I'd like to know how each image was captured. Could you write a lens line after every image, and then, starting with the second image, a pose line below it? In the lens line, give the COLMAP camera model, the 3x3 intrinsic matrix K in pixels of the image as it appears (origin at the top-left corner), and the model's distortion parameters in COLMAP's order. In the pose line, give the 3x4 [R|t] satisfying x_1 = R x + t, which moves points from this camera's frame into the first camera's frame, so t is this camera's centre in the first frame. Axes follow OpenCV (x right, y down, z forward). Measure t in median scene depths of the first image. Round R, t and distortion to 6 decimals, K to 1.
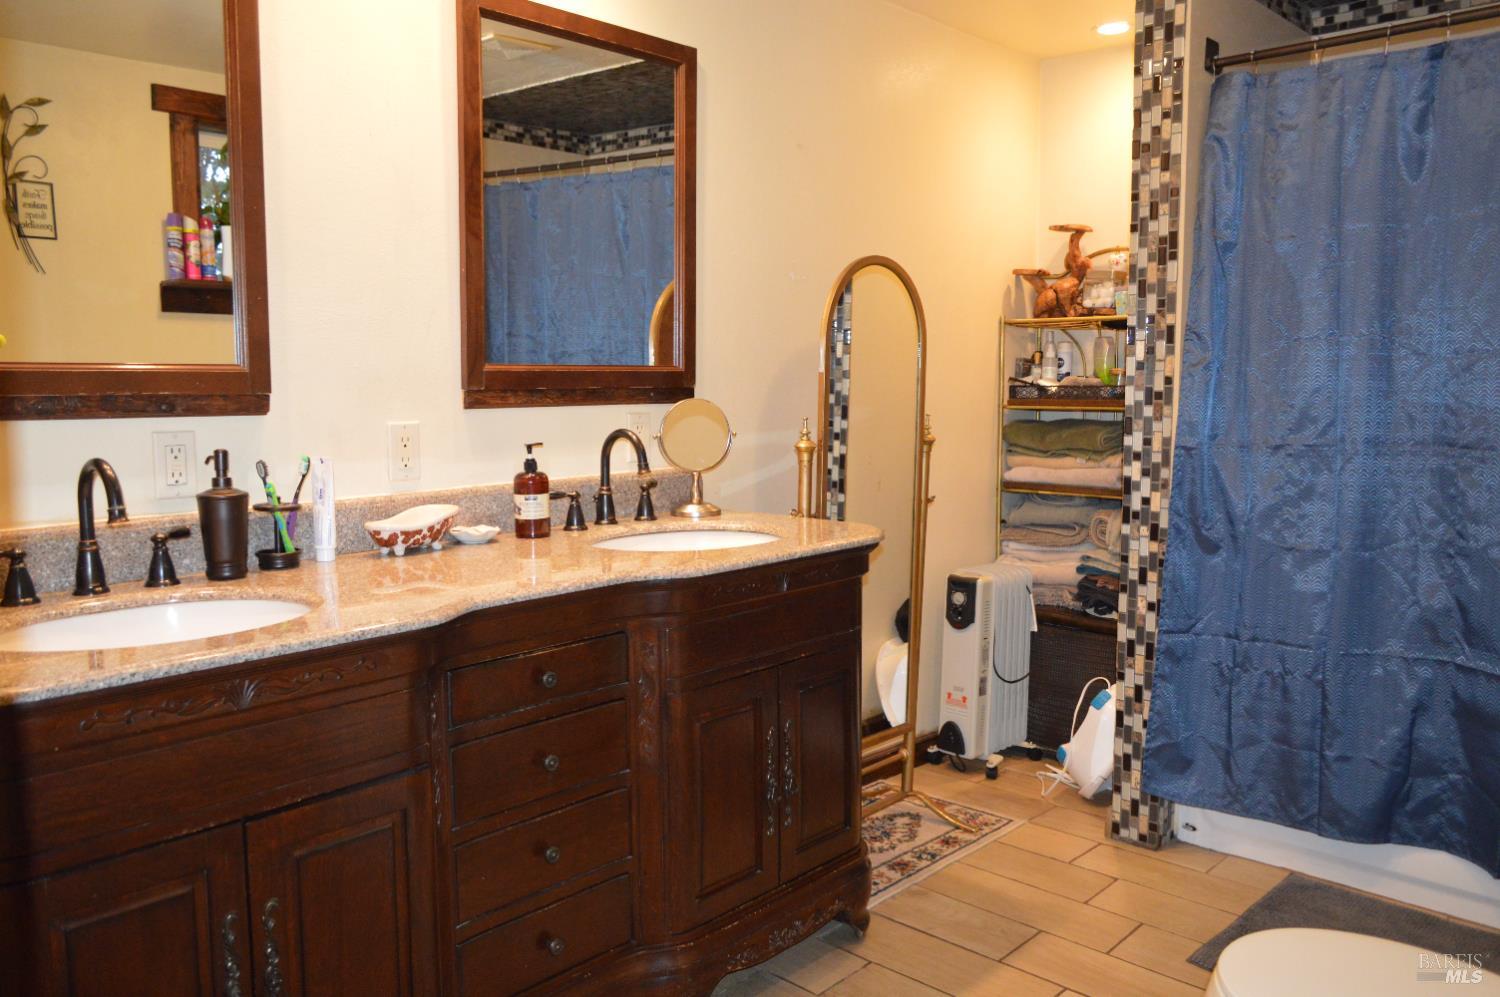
lens RADIAL K [[1185.1, 0, 747.9], [0, 1185.1, 497.6], [0, 0, 1]] dist [-0.003928, -0.003576]
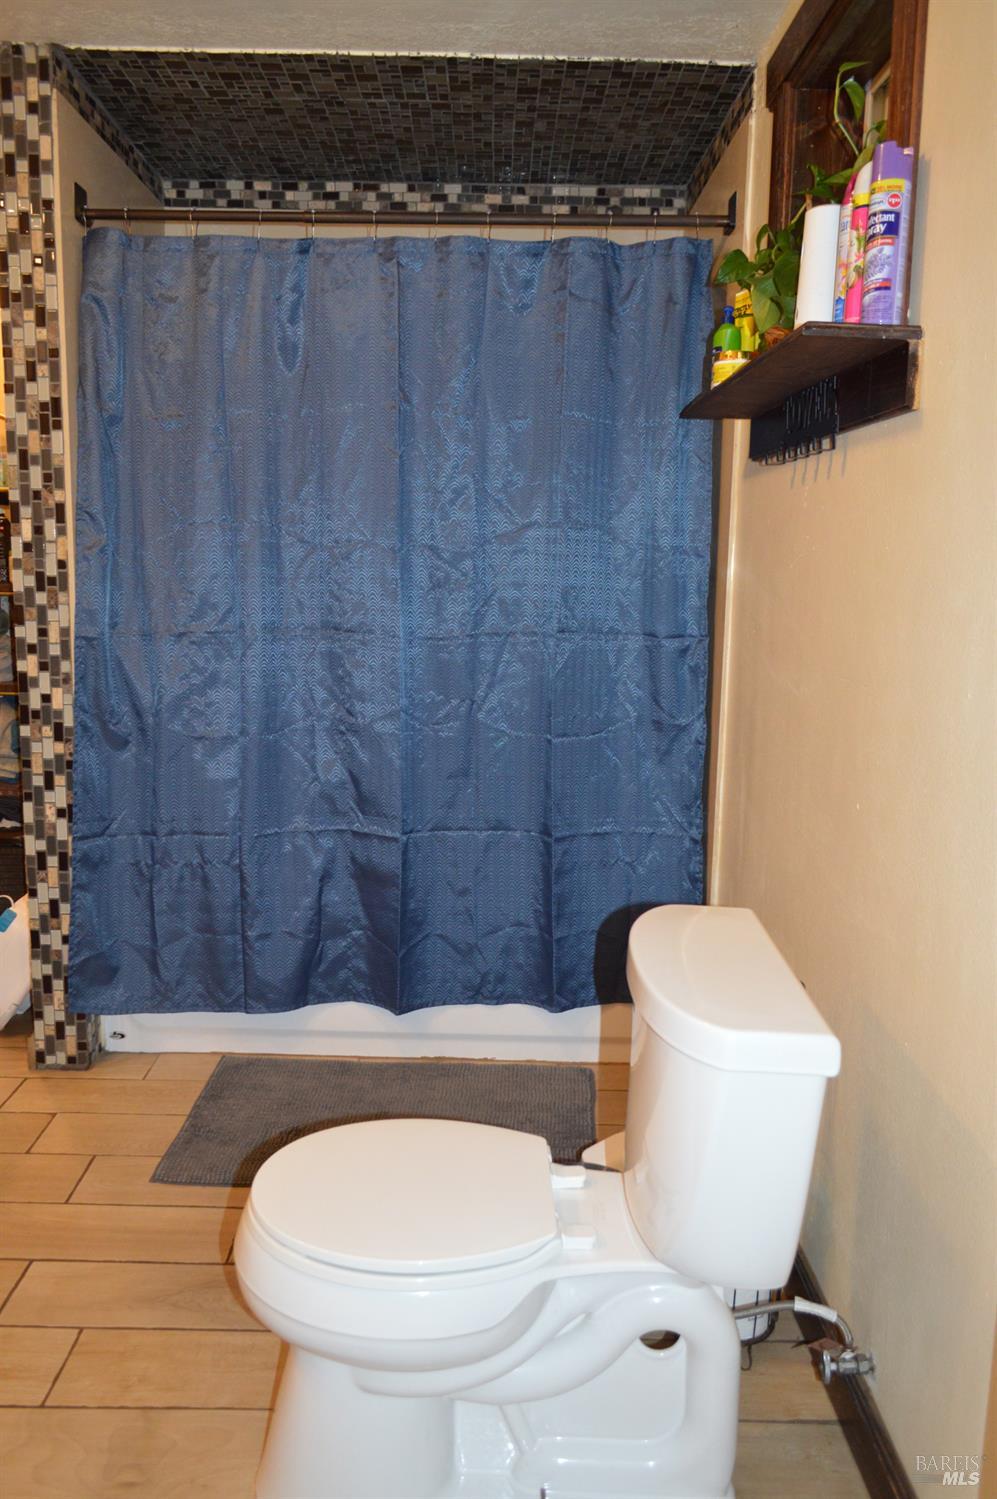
lens RADIAL K [[1184.3, 0, 500.0], [0, 1184.3, 754.1], [0, 0, 1]] dist [-0.003928, -0.003576]
pose [[0.723570, -0.098162, 0.683235, -0.036651], [0.051515, 0.994755, 0.088363, -0.017428], [-0.688326, -0.028740, 0.724832, 0.109557]]
